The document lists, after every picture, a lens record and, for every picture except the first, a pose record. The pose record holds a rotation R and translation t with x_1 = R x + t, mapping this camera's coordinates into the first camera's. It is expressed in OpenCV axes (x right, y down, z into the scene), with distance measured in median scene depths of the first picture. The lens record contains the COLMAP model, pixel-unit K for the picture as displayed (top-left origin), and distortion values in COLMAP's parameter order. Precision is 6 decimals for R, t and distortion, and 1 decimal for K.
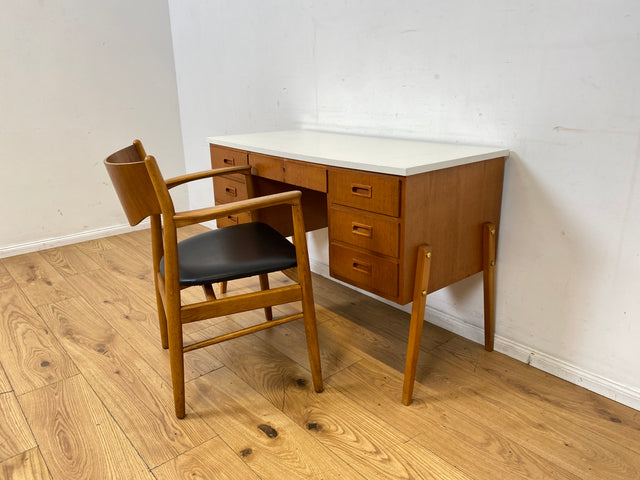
lens RADIAL K [[491.3, 0, 327.6], [0, 491.3, 238.3], [0, 0, 1]] dist [0.004461, -0.004737]
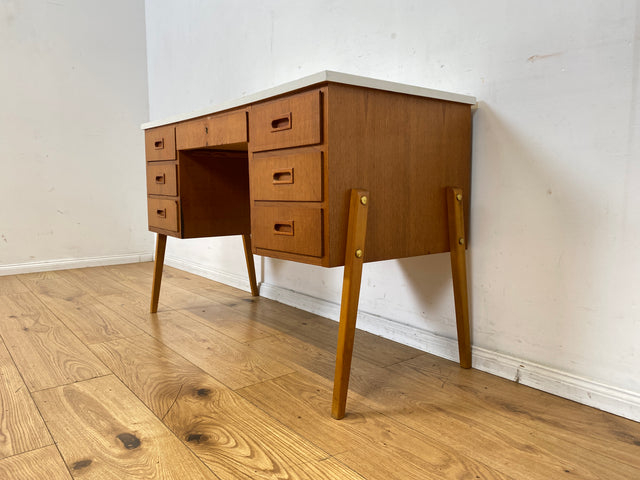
lens RADIAL K [[492.4, 0, 321.2], [0, 492.4, 240.4], [0, 0, 1]] dist [0.006539, -0.008766]
pose [[0.998924, 0.018054, -0.042723, 0.159183], [-0.026054, 0.980489, -0.194841, 0.221997], [0.038372, 0.195744, 0.979904, 0.250303]]
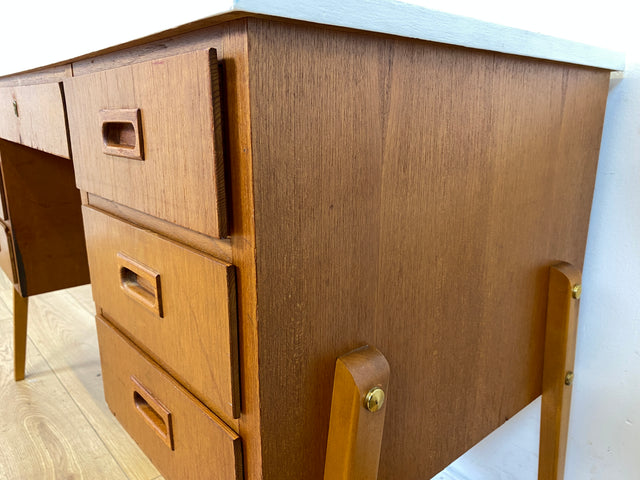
lens RADIAL K [[495.6, 0, 322.3], [0, 495.6, 240.4], [0, 0, 1]] dist [0.009669, -0.012129]
pose [[0.999687, 0.022683, 0.010529, 0.161618], [-0.022105, 0.998397, -0.052110, -0.027265], [-0.011694, 0.051861, 0.998586, 0.686849]]
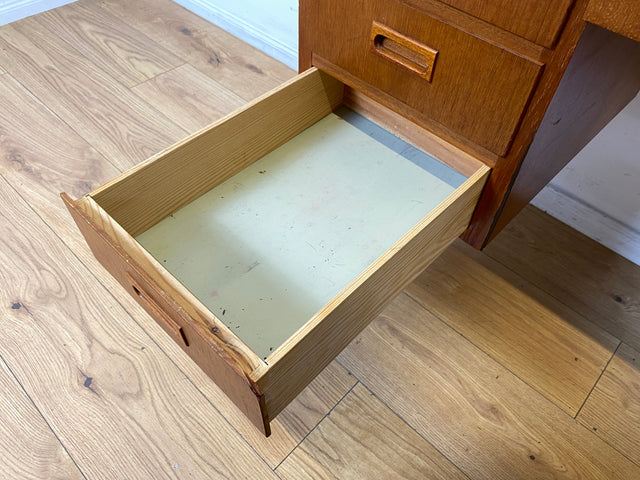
lens RADIAL K [[491.9, 0, 320.4], [0, 491.9, 232.5], [0, 0, 1]] dist [0.006900, -0.002574]
pose [[0.994835, -0.037405, 0.094364, -0.352853], [-0.017657, 0.851689, 0.523749, -0.197331], [-0.099960, -0.522710, 0.846630, 0.975687]]
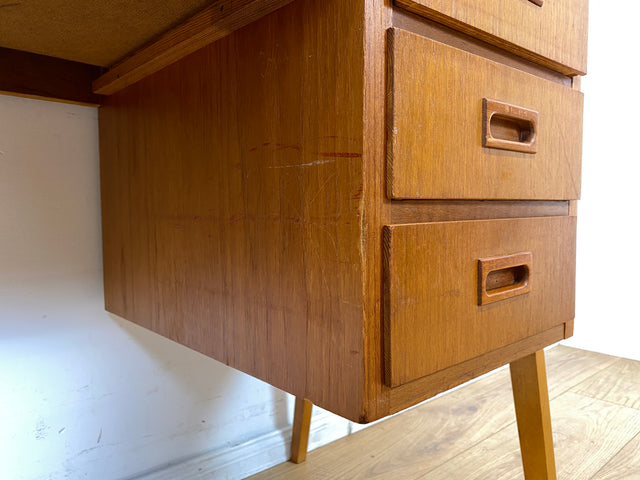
lens RADIAL K [[492.4, 0, 321.2], [0, 492.4, 240.4], [0, 0, 1]] dist [0.006539, -0.008766]
pose [[-0.006356, -0.041824, 0.999105, -0.192750], [0.303059, 0.952055, 0.041782, -0.000748], [-0.952951, 0.303053, 0.006623, 1.065193]]
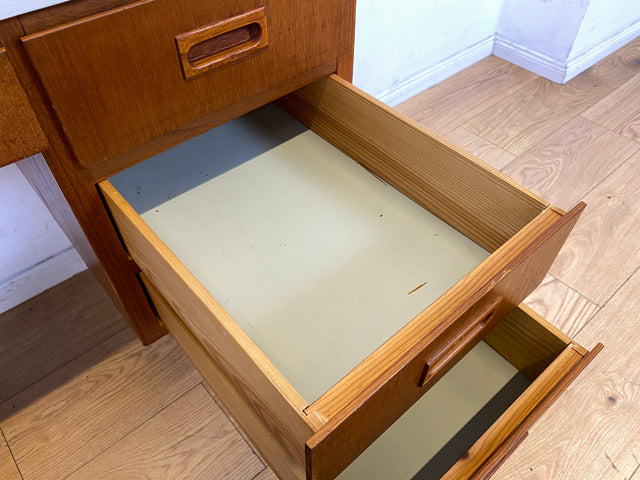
lens RADIAL K [[488.5, 0, 319.4], [0, 488.5, 246.3], [0, 0, 1]] dist [0.004392, -0.001641]
pose [[0.007590, -0.732798, 0.680404, -0.189993], [0.307365, 0.649193, 0.695755, -0.184437], [-0.951562, 0.203851, 0.230164, 0.844472]]
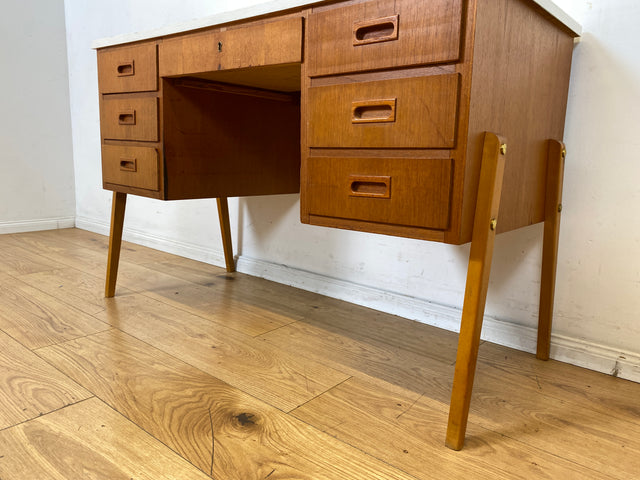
lens RADIAL K [[491.3, 0, 327.6], [0, 491.3, 238.3], [0, 0, 1]] dist [0.004461, -0.004737]
pose [[0.985649, 0.019749, 0.167648, -0.063287], [0.002678, 0.991179, -0.132505, 0.183566], [-0.168786, 0.131053, 0.976901, 0.479230]]
